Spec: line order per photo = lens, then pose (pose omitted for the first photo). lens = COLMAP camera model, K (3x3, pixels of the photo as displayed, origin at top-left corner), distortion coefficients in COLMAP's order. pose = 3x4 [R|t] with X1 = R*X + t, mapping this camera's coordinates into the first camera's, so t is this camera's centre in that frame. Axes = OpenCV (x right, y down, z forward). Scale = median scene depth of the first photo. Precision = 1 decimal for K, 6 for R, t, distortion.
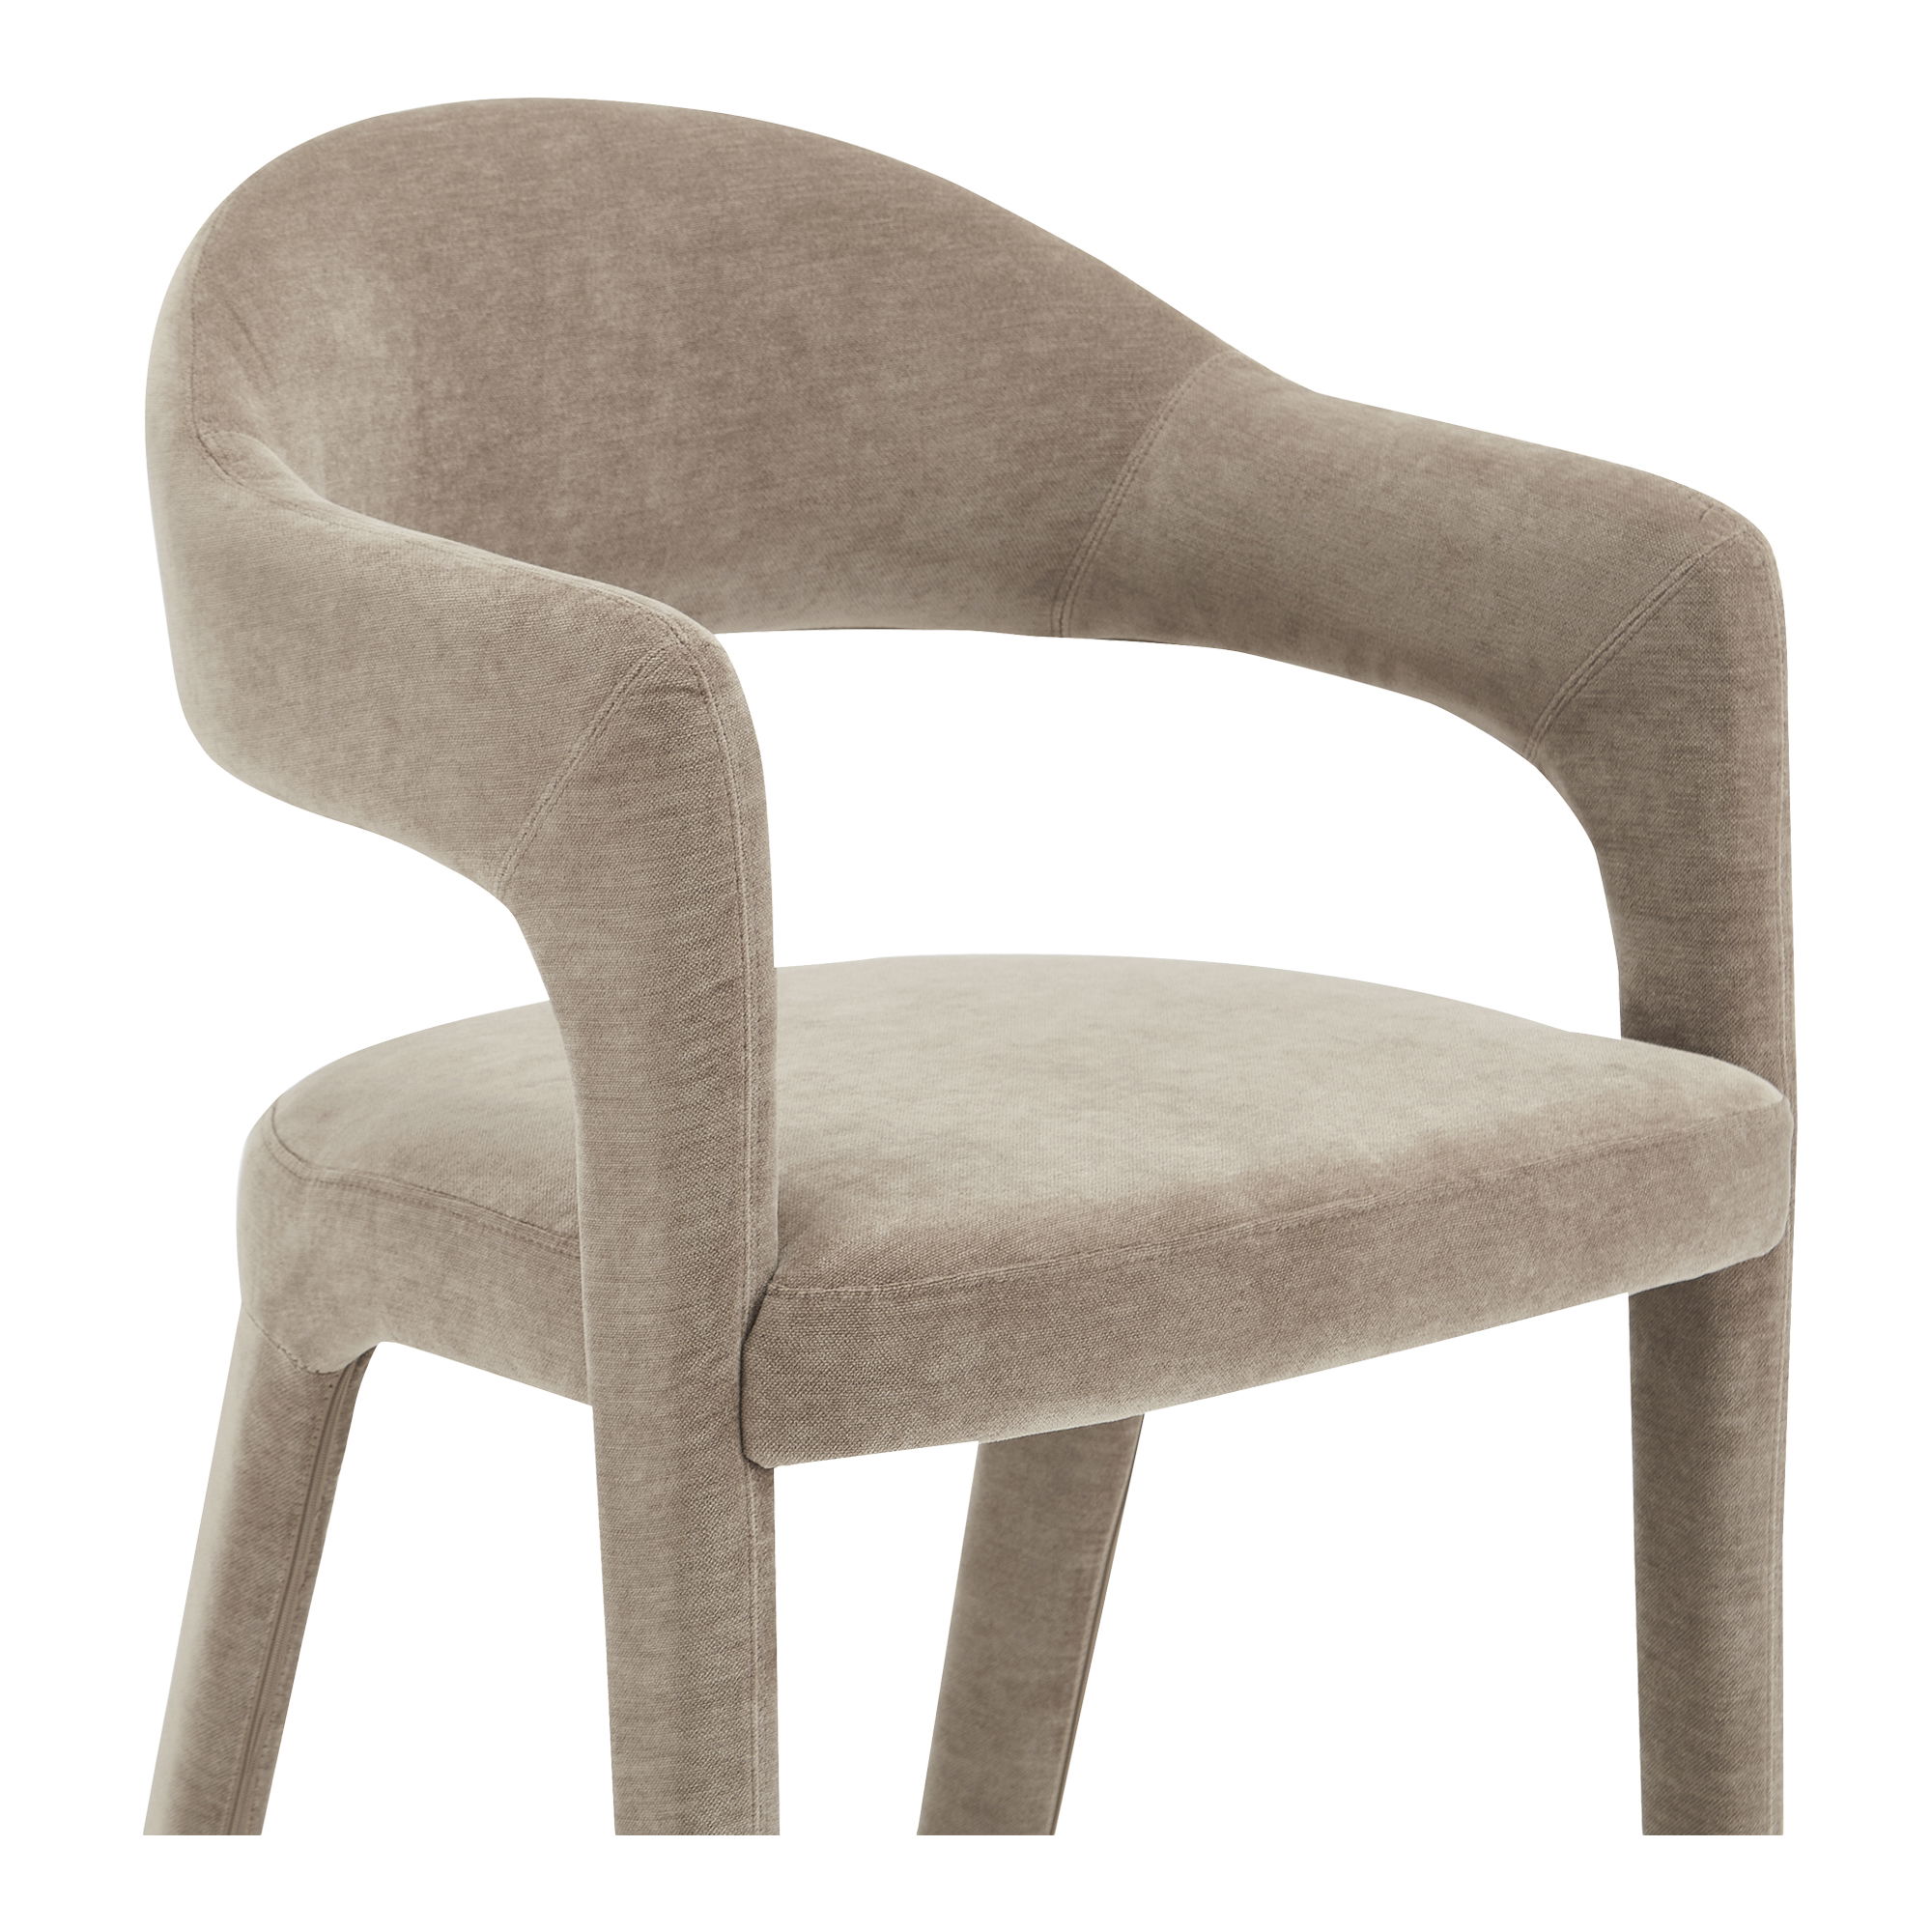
lens RADIAL K [[9641.1, 0, 966.0], [0, 9641.1, 966.0], [0, 0, 1]] dist [-0.014869, -0.888551]
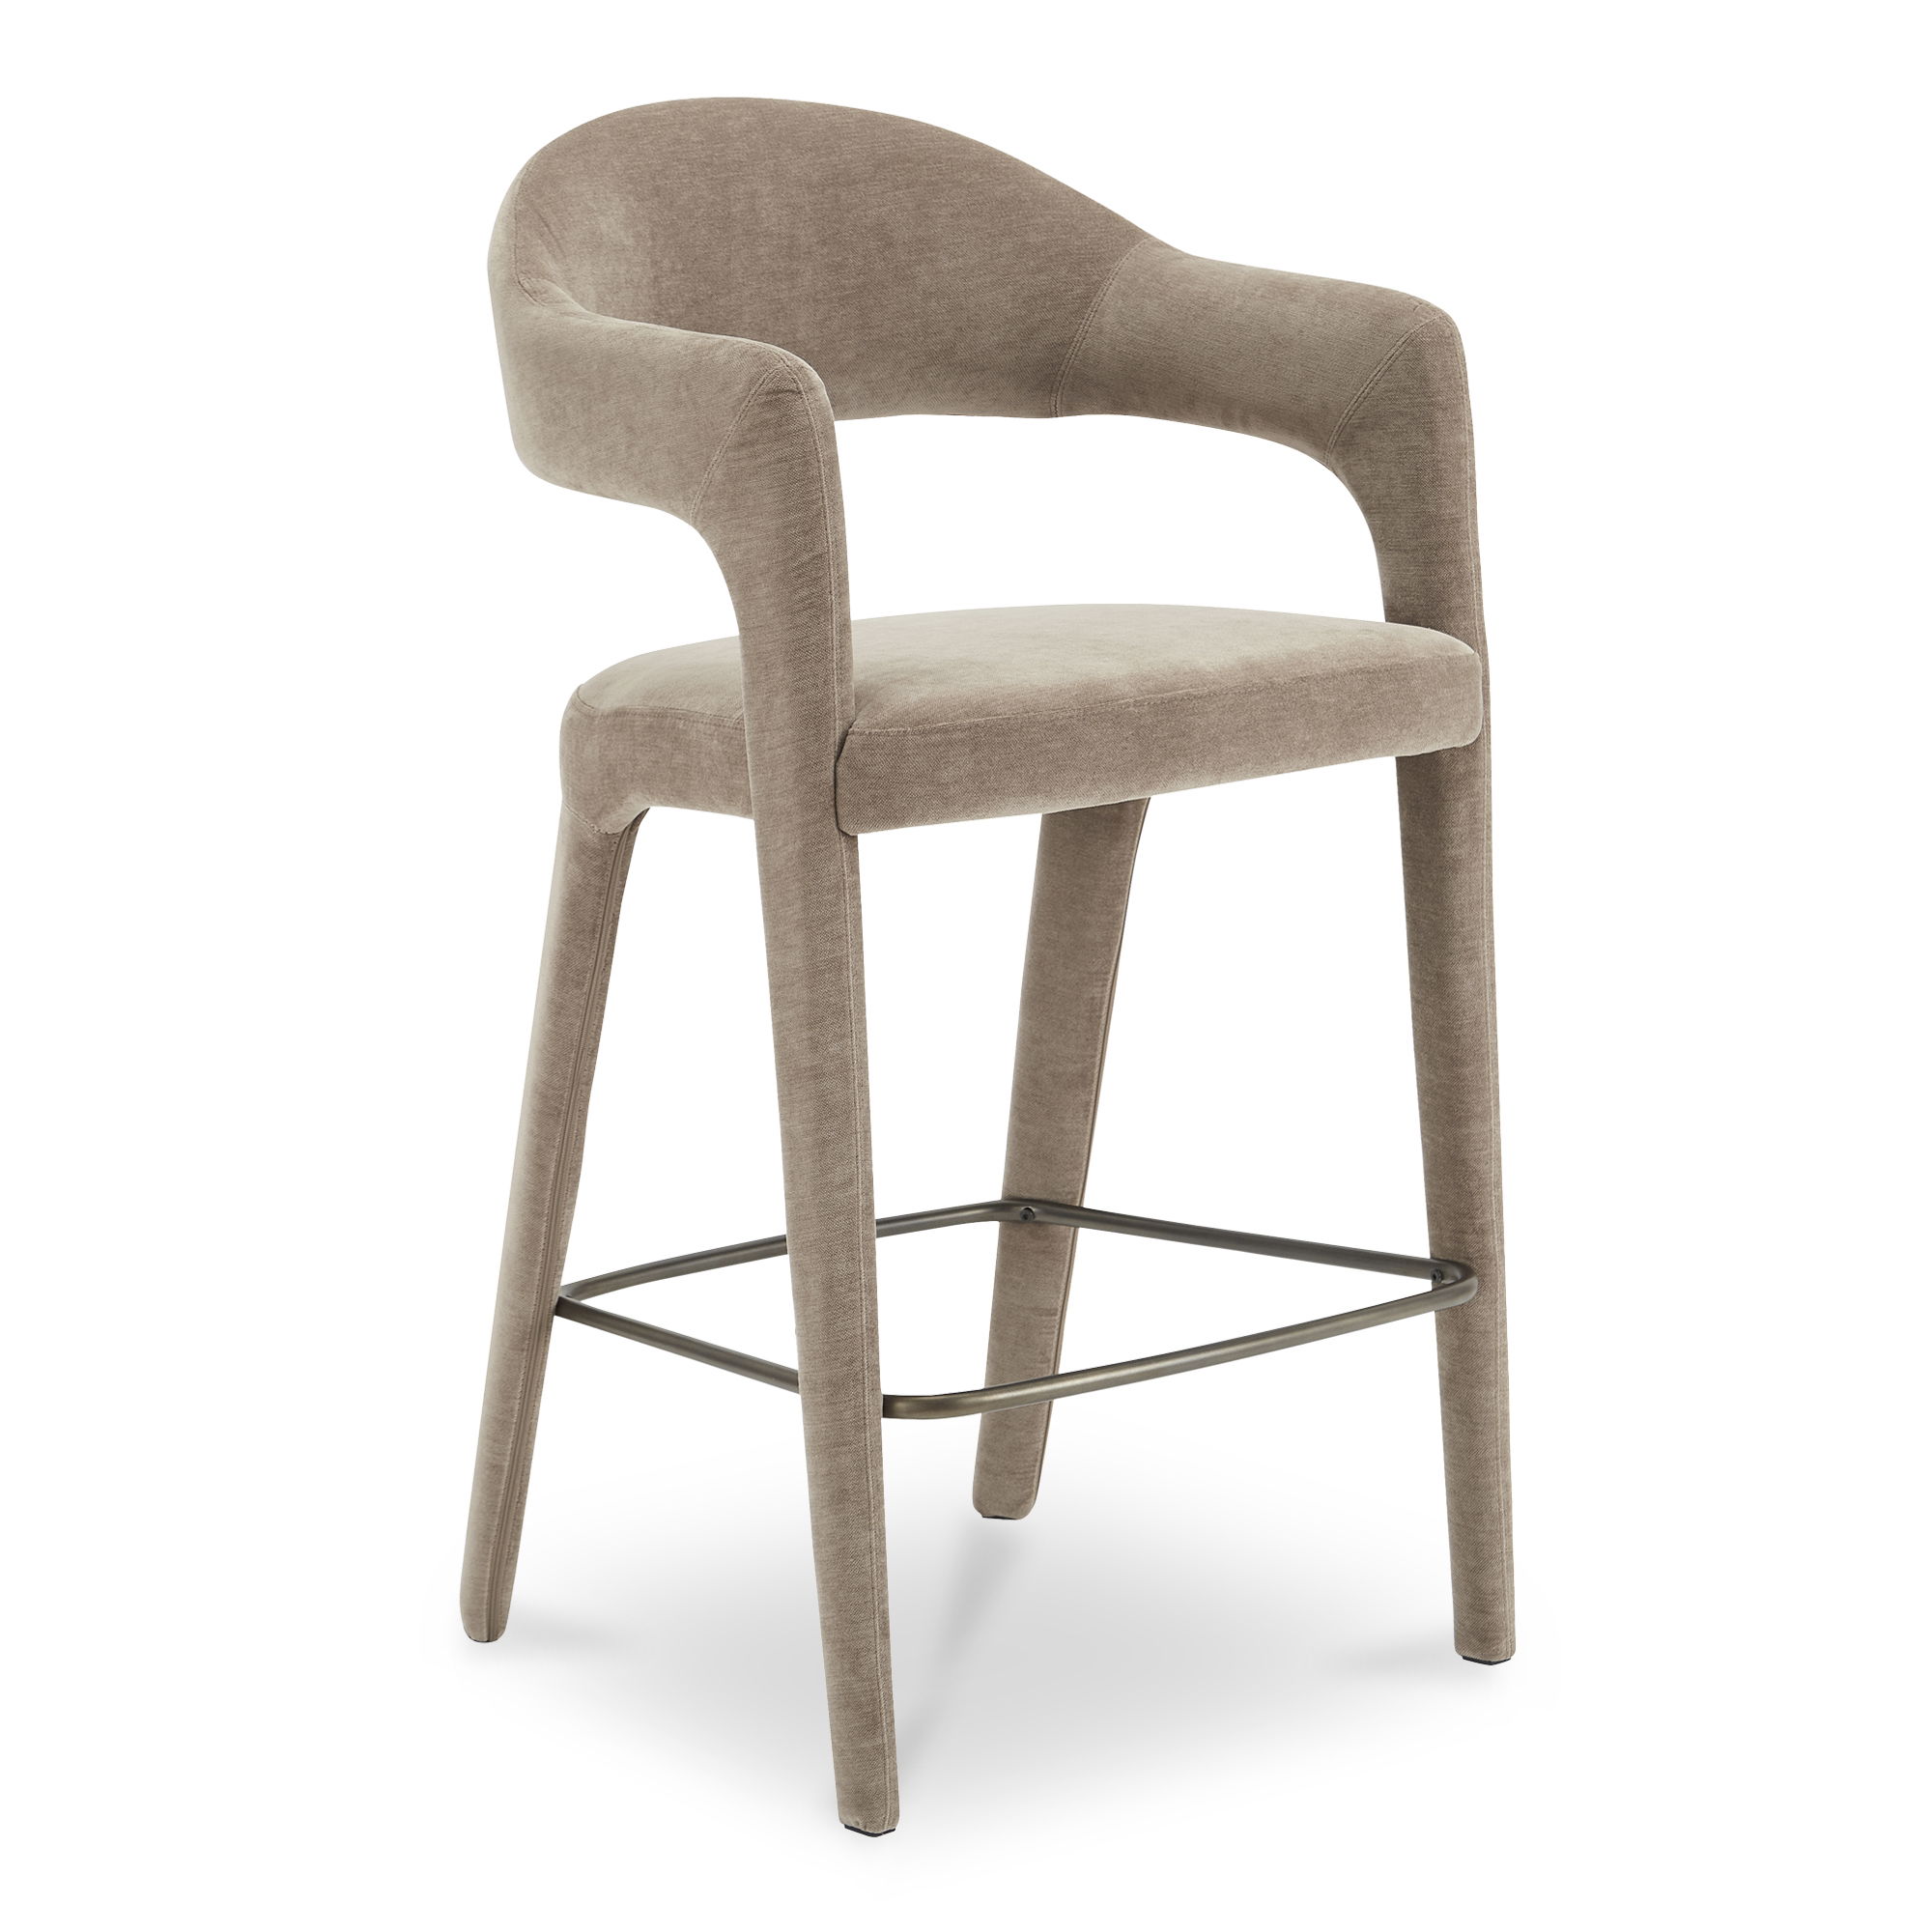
lens RADIAL K [[9641.1, 0, 966.0], [0, 9641.1, 966.0], [0, 0, 1]] dist [-0.014869, -0.888551]
pose [[0.998249, -0.032184, -0.049624, 0.077410], [0.030483, 0.998935, -0.034649, 0.122850], [0.050686, 0.033076, 0.998167, -0.673842]]
